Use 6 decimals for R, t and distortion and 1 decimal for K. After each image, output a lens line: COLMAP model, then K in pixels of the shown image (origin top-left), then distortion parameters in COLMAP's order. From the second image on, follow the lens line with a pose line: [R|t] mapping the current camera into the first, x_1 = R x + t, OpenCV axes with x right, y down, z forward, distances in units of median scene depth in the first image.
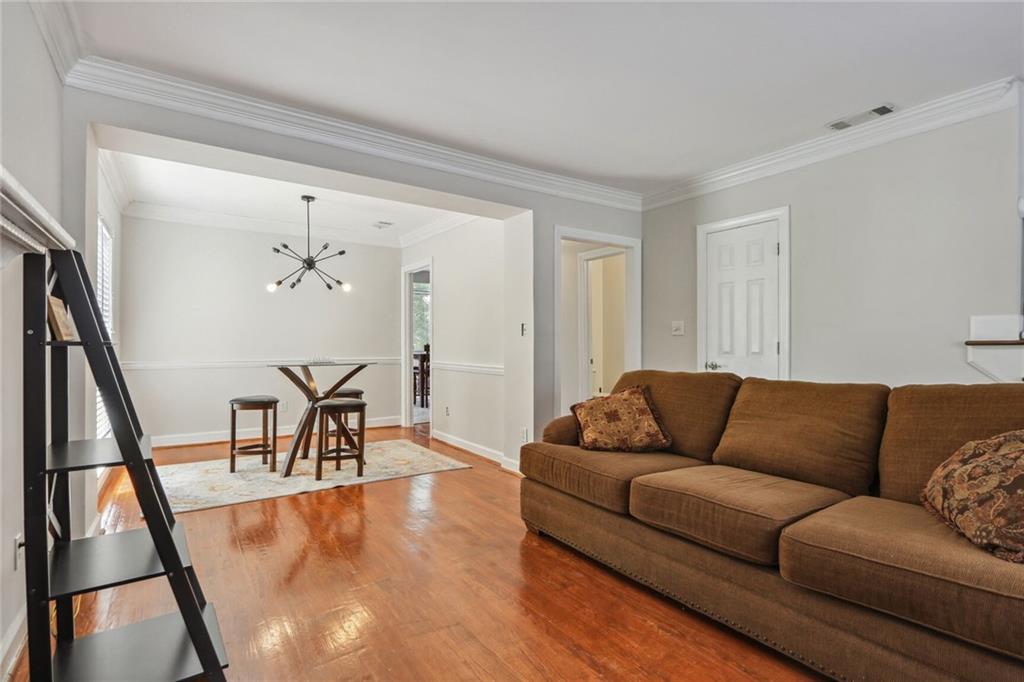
lens RADIAL K [[499.0, 0, 512.6], [0, 499.0, 351.3], [0, 0, 1]] dist [0.000407, 0.001630]
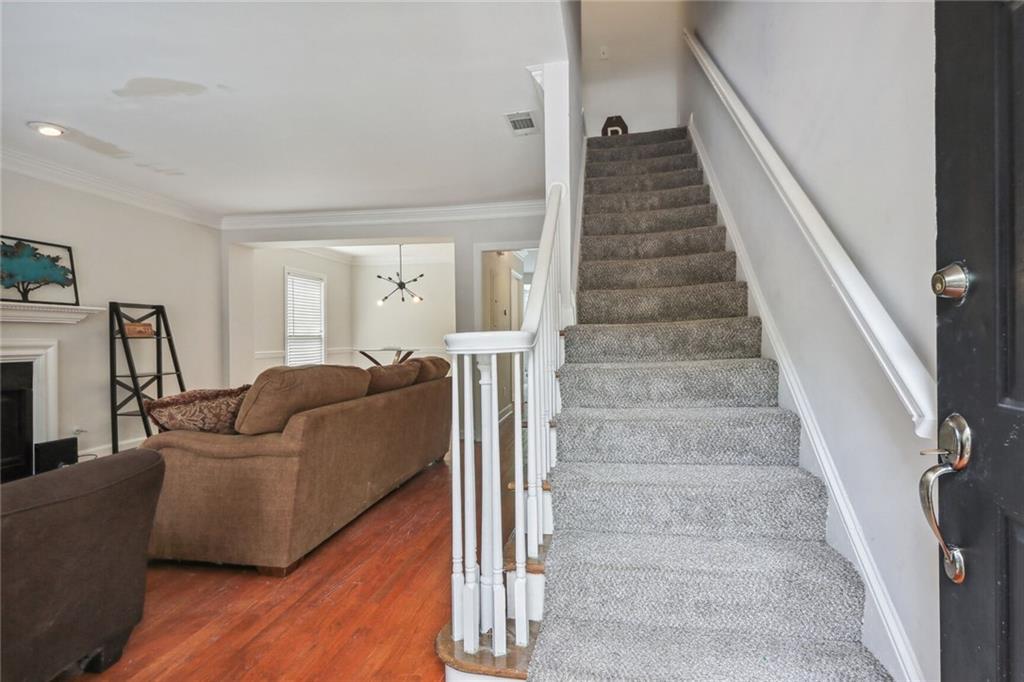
lens RADIAL K [[499.0, 0, 515.3], [0, 499.0, 338.7], [0, 0, 1]] dist [0.000407, 0.001630]
pose [[0.724433, 0.003153, -0.689338, 0.995740], [0.005975, 0.999923, 0.010854, -0.027606], [0.689319, -0.011982, 0.724358, 0.132365]]
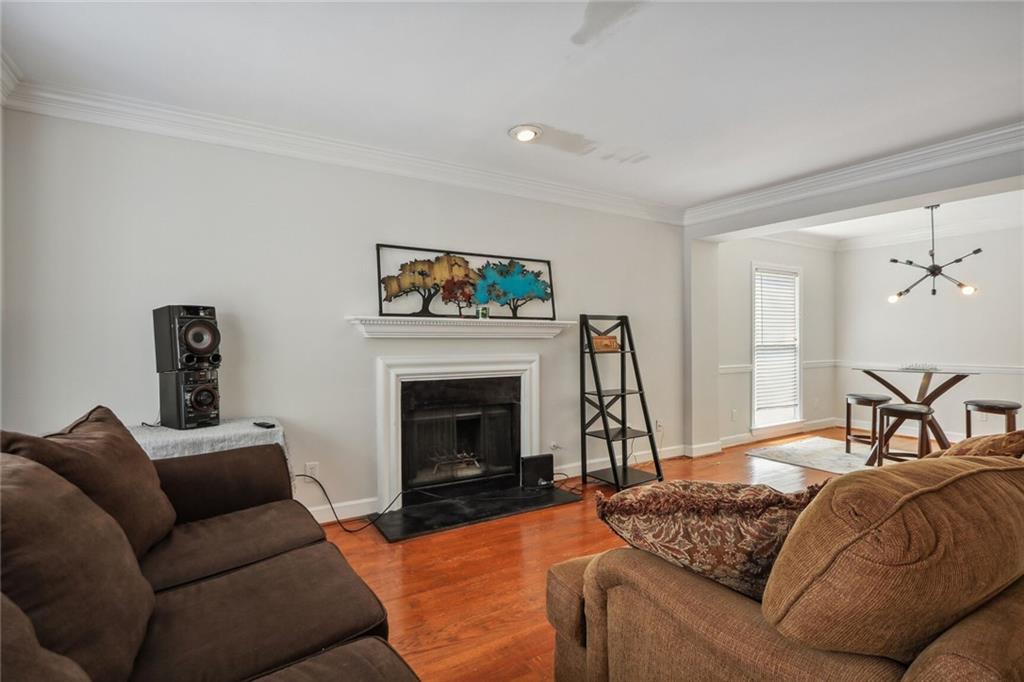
lens RADIAL K [[499.0, 0, 511.2], [0, 499.0, 341.9], [0, 0, 1]] dist [0.000407, 0.001630]
pose [[-0.033515, 0.009738, -0.999391, 0.686217], [0.008362, 0.999920, 0.009463, -0.052389], [0.999403, -0.008039, -0.033594, 0.195335]]
